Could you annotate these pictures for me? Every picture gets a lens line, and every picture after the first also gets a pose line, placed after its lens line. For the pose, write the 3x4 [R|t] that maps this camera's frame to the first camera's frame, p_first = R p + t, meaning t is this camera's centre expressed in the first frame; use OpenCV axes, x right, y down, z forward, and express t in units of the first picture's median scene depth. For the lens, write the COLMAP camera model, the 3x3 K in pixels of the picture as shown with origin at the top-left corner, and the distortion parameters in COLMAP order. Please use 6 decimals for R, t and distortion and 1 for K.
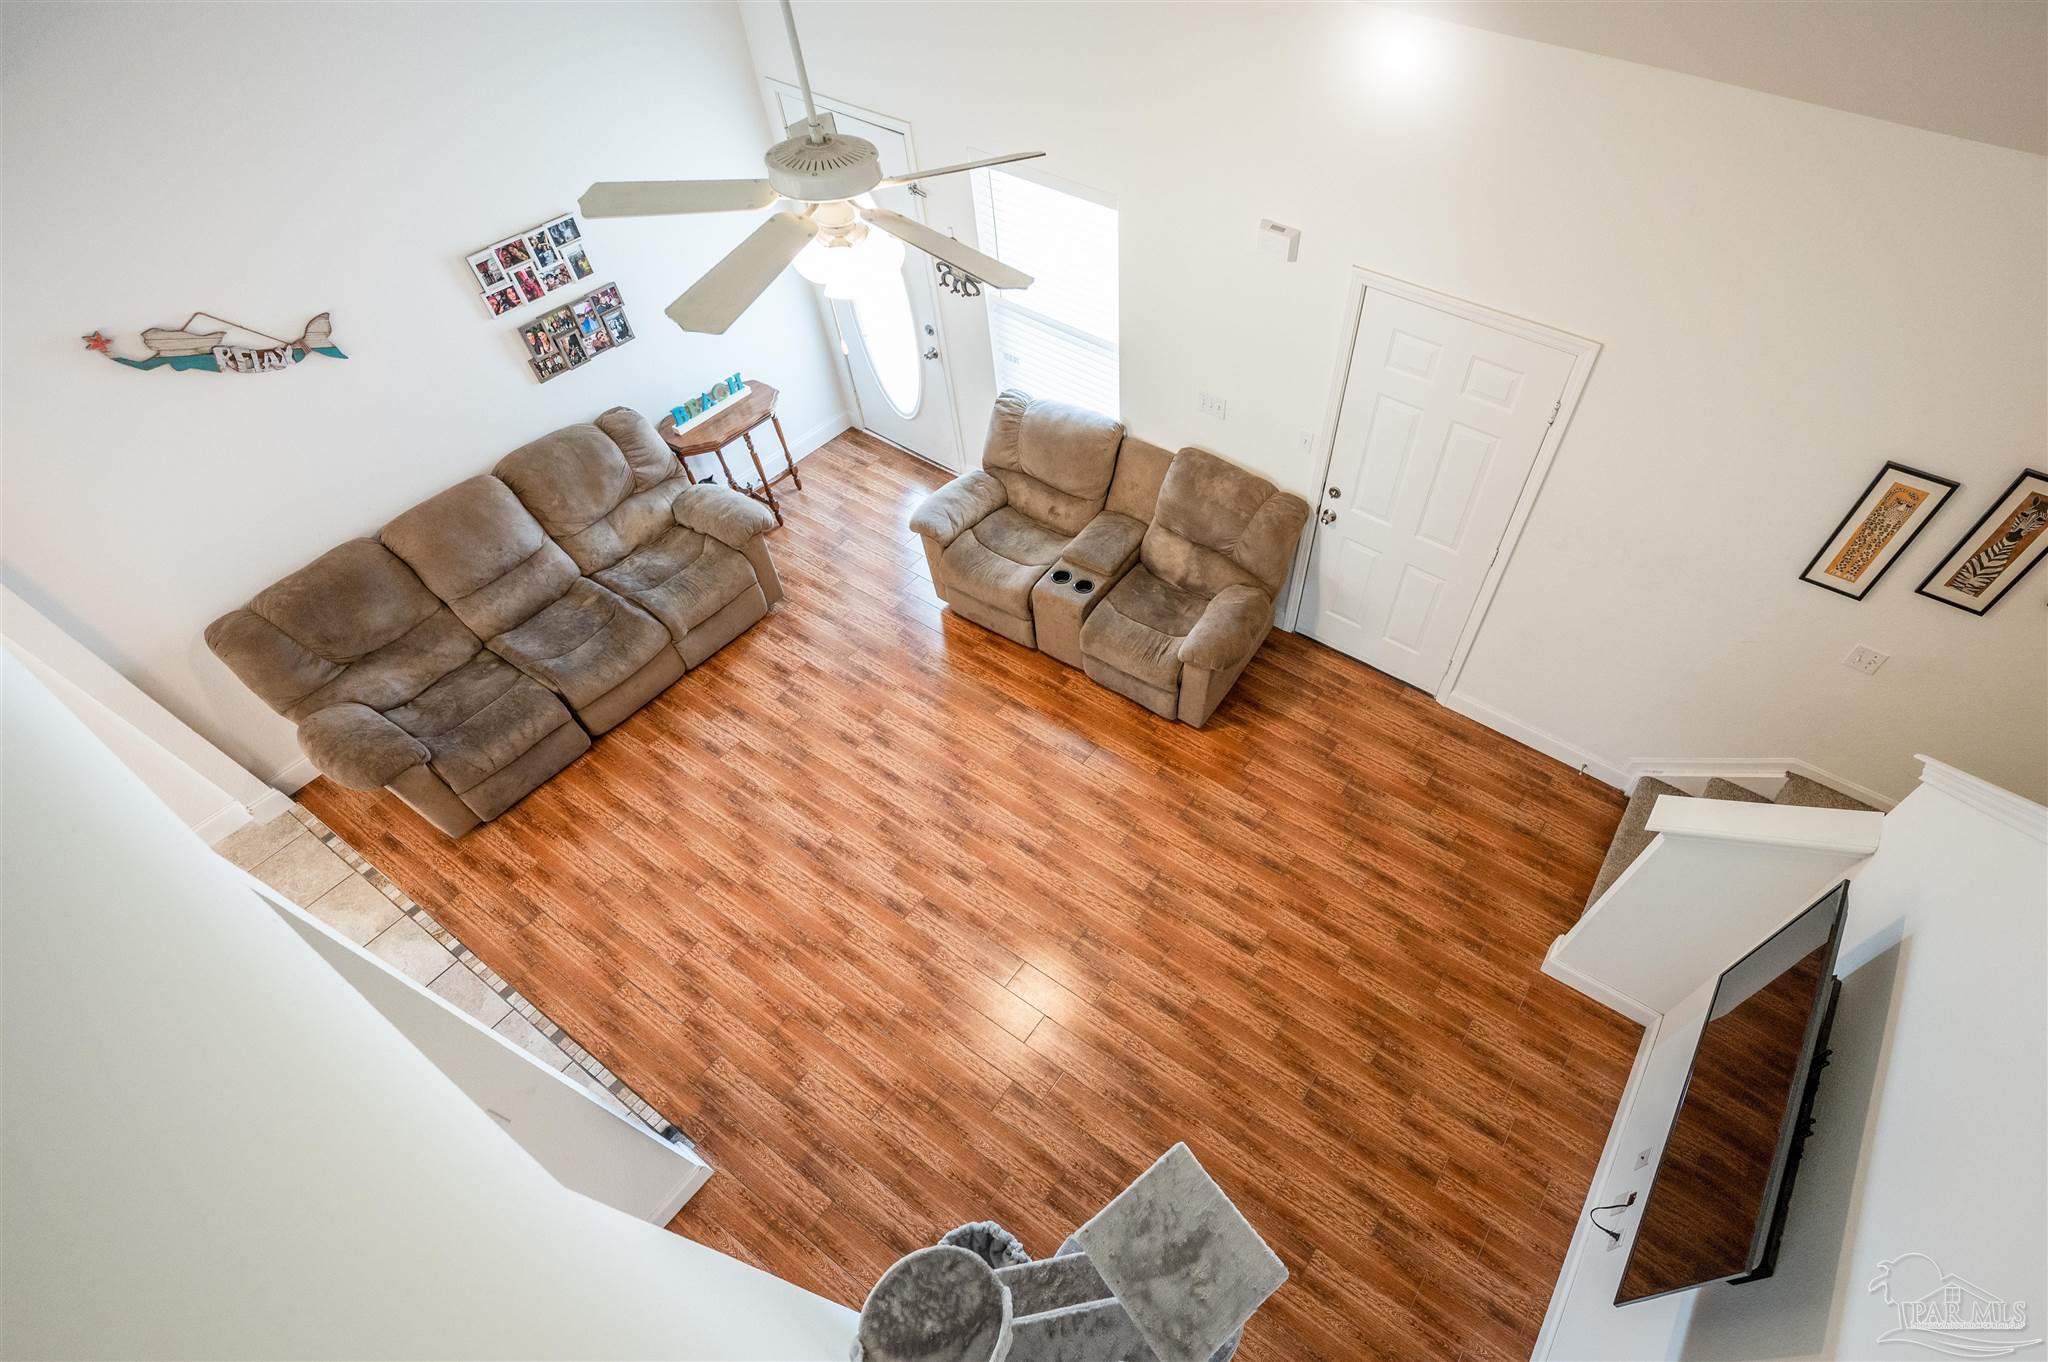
lens RADIAL K [[931.9, 0, 1135.5], [0, 931.9, 760.1], [0, 0, 1]] dist [0.001777, 0.000073]
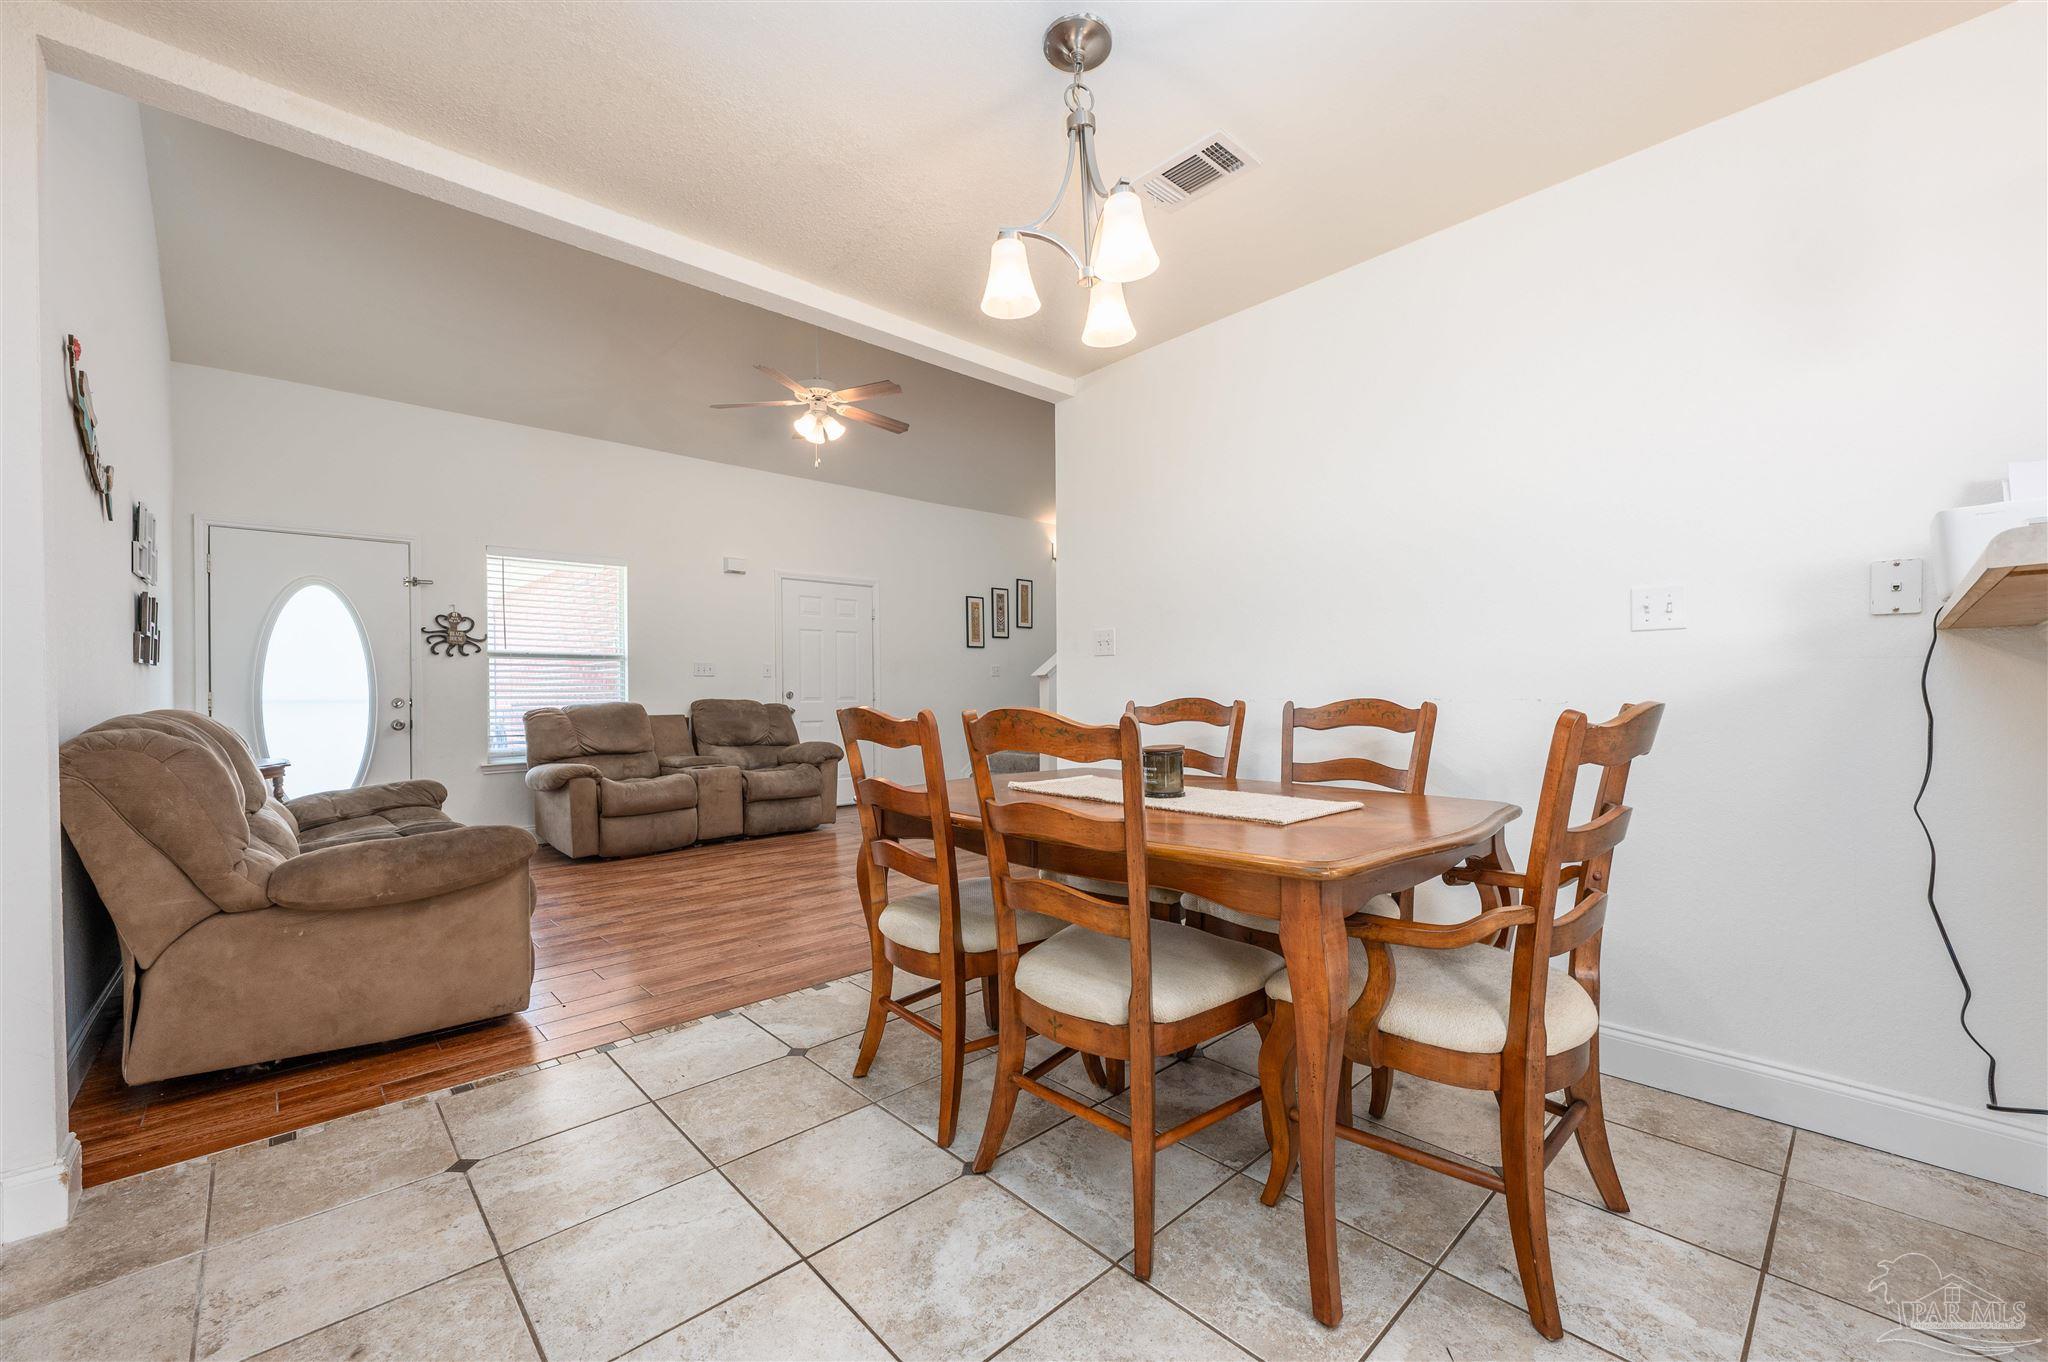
lens RADIAL K [[814.0, 0, 1027.6], [0, 814.0, 683.4], [0, 0, 1]] dist [0.000906, -0.000493]
pose [[0.231085, -0.015065, 0.972817, -1.134061], [0.788982, 0.587973, -0.178312, 0.311534], [-0.569304, 0.808740, 0.147757, 0.502907]]
